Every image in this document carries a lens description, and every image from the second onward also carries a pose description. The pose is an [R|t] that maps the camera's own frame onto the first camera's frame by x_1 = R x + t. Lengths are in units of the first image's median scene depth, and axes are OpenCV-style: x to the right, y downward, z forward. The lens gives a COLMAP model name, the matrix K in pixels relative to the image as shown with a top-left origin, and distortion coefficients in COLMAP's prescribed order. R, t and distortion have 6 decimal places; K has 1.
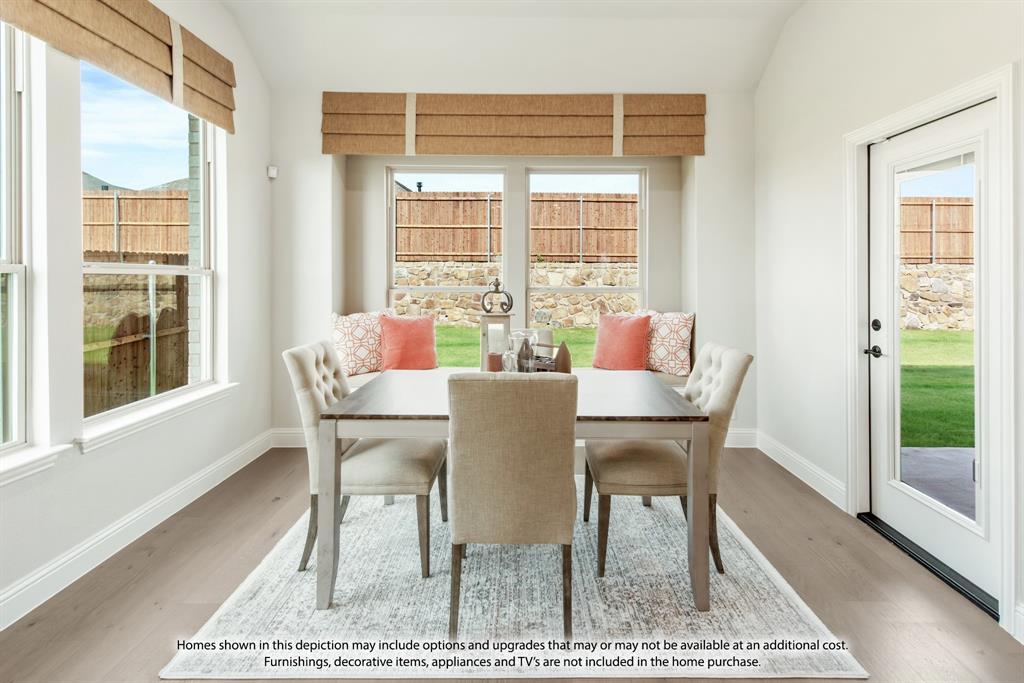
lens RADIAL K [[486.2, 0, 524.0], [0, 486.2, 277.8], [0, 0, 1]] dist [0.004870, 0.000117]
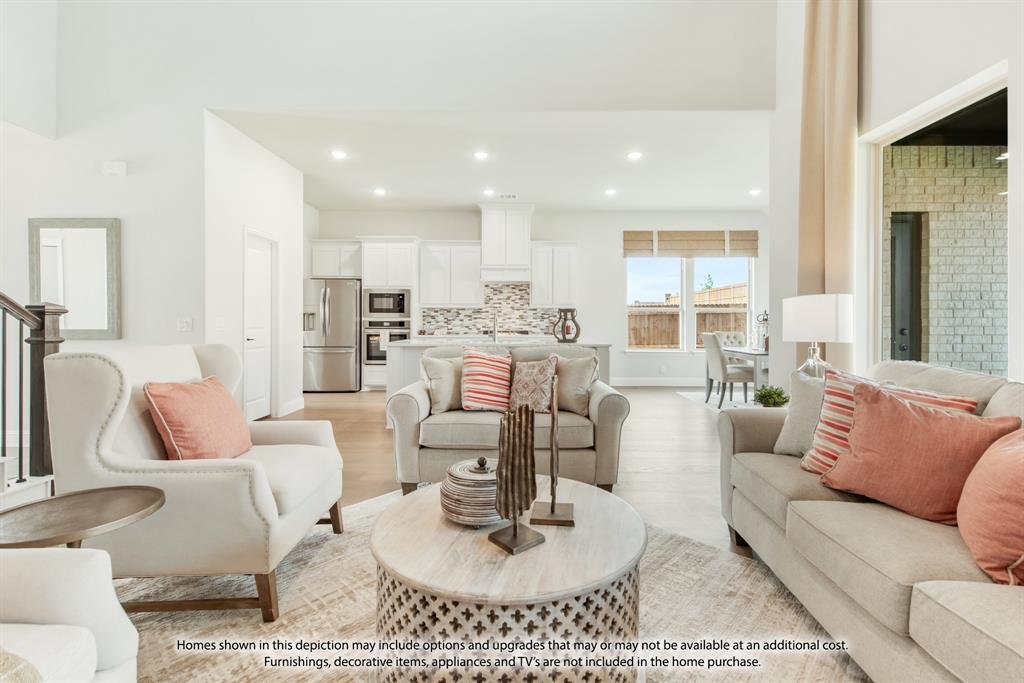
lens RADIAL K [[449.6, 0, 523.0], [0, 449.6, 324.1], [0, 0, 1]] dist [0.014914, -0.000062]
pose [[-0.016504, 0.006816, -0.999841, 1.598127], [-0.004105, 0.999968, 0.006884, 0.046141], [0.999855, 0.004218, -0.016476, -0.195487]]
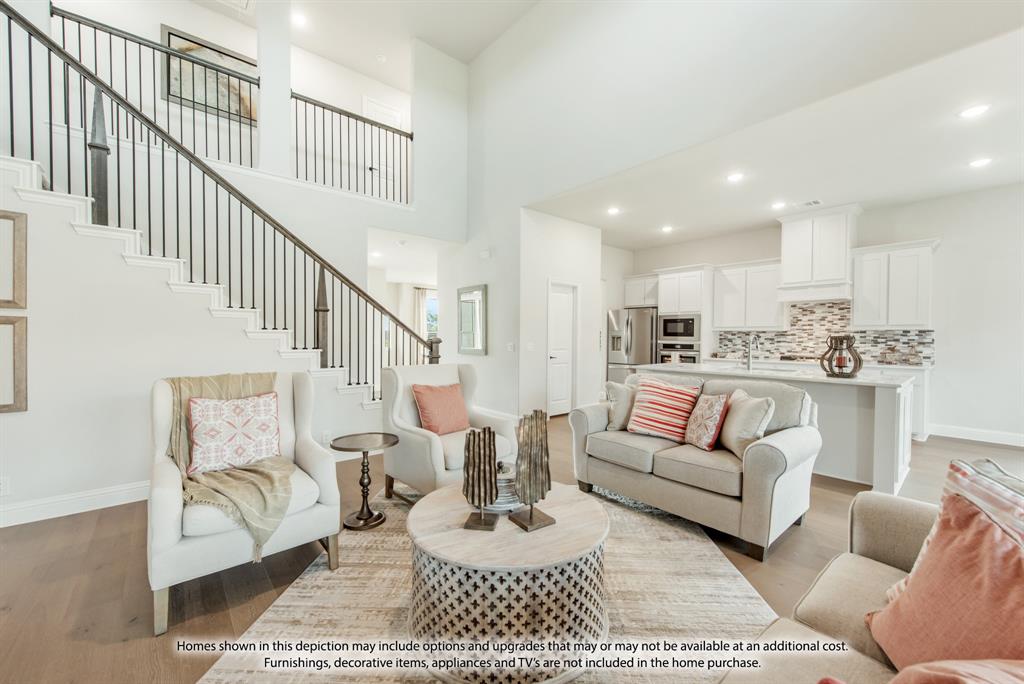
lens RADIAL K [[408.5, 0, 516.6], [0, 408.5, 341.4], [0, 0, 1]] dist [0.007667, -0.000253]
pose [[-0.764131, 0.005437, -0.645039, 1.501985], [-0.005933, 0.999863, 0.015456, 0.011537], [0.645034, 0.015637, -0.763994, 0.168537]]
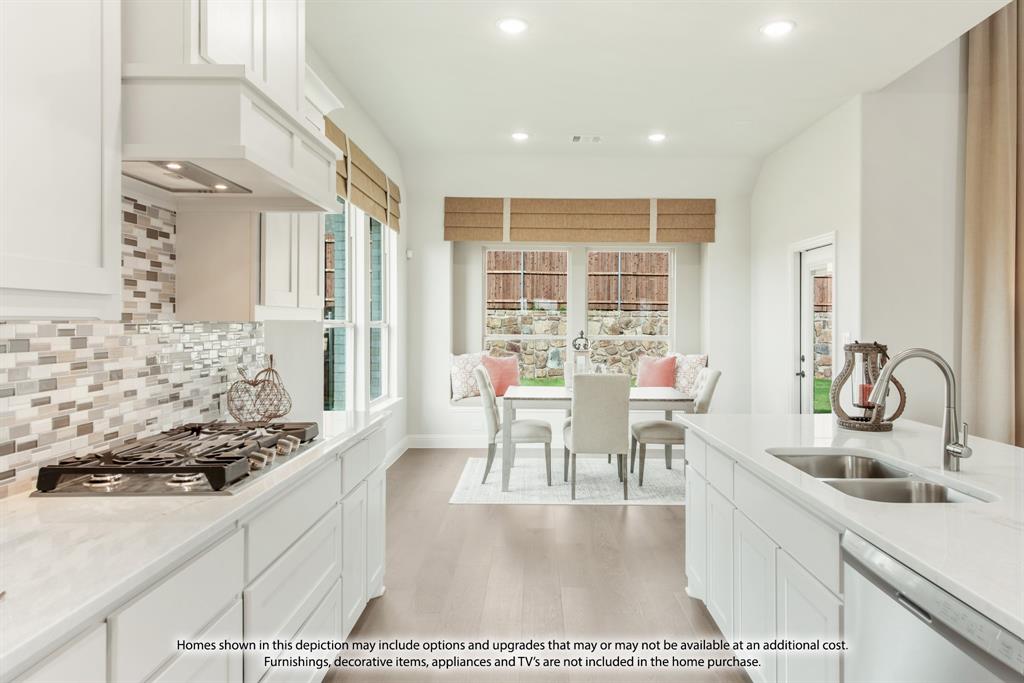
lens RADIAL K [[637.8, 0, 536.2], [0, 637.8, 323.6], [0, 0, 1]] dist [-0.003449, -0.003522]
pose [[0.999986, 0.003687, -0.003775, -0.137539], [-0.003692, 0.999992, -0.001299, -0.012777], [0.003770, 0.001313, 0.999992, -0.846742]]
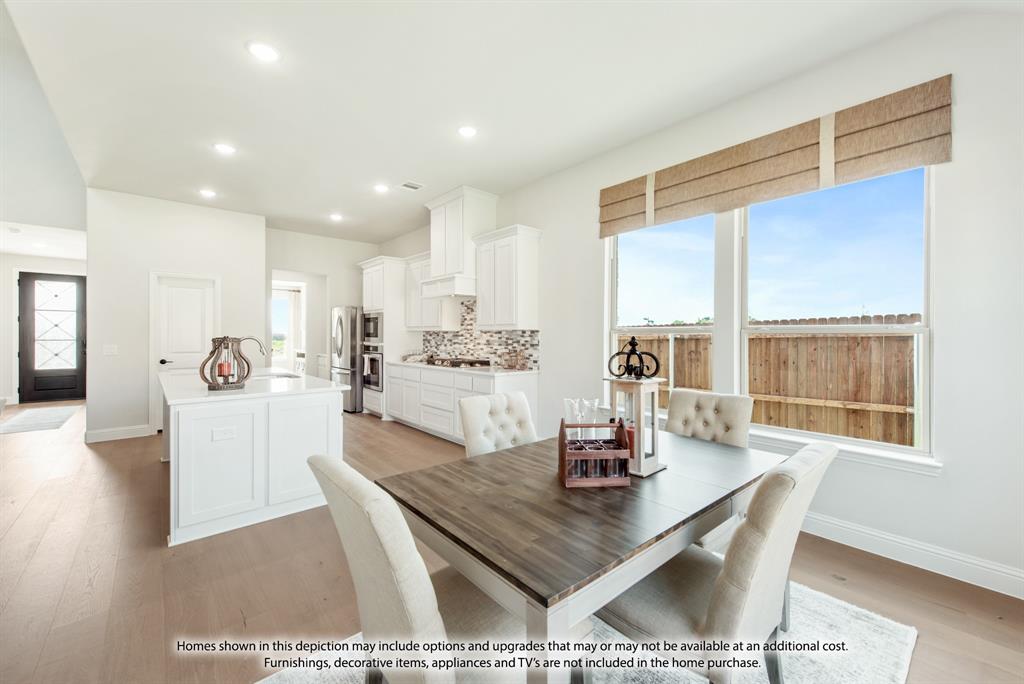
lens RADIAL K [[408.5, 0, 516.6], [0, 408.5, 341.4], [0, 0, 1]] dist [0.007667, -0.000253]
pose [[-0.756013, 0.007837, -0.654510, 0.349574], [-0.004499, 0.999842, 0.017169, -0.001447], [0.654541, 0.015925, -0.755858, 0.900870]]
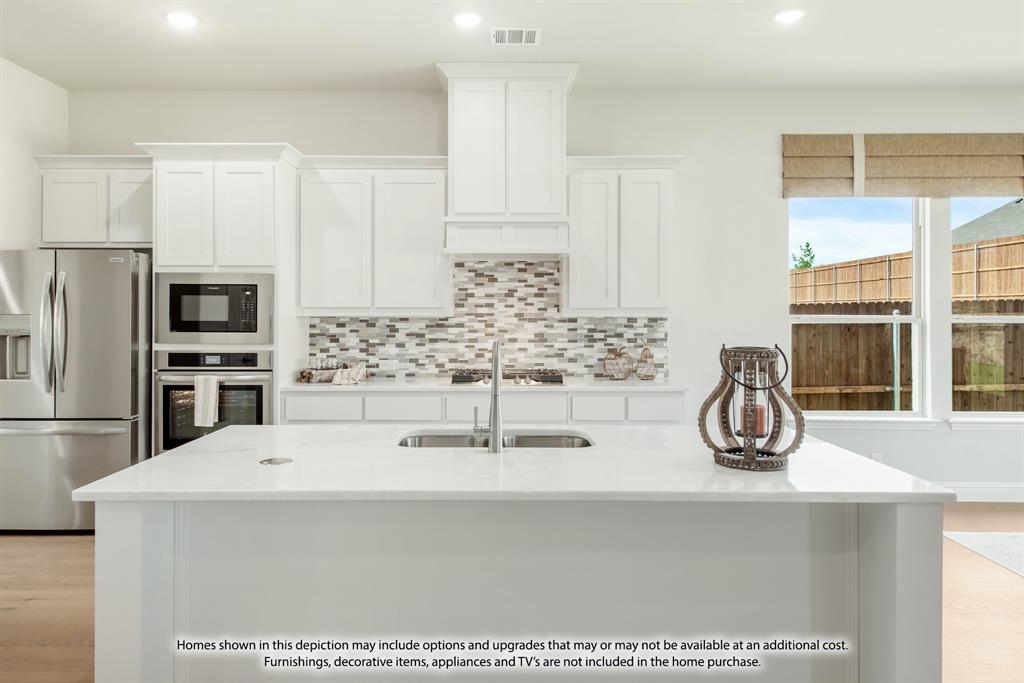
lens RADIAL K [[665.8, 0, 501.3], [0, 665.8, 316.9], [0, 0, 1]] dist [0.015659, -0.002158]
pose [[-0.024155, 0.003620, -0.999702, 0.824858], [-0.003536, 0.999987, 0.003707, -0.018840], [0.999702, 0.003624, -0.024142, -0.284527]]
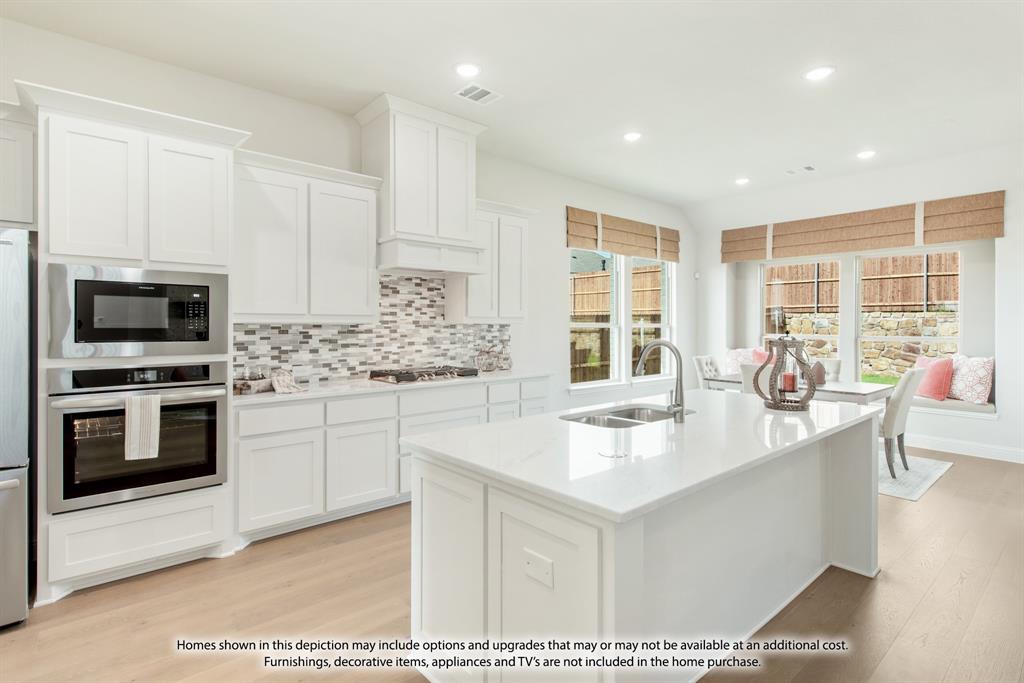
lens RADIAL K [[498.7, 0, 513.9], [0, 498.7, 325.7], [0, 0, 1]] dist [0.002297, -0.000115]
pose [[0.642593, 0.002837, -0.766202, 0.553978], [-0.003307, 0.999994, 0.000929, -0.011517], [0.766200, 0.001937, 0.642599, -0.865235]]
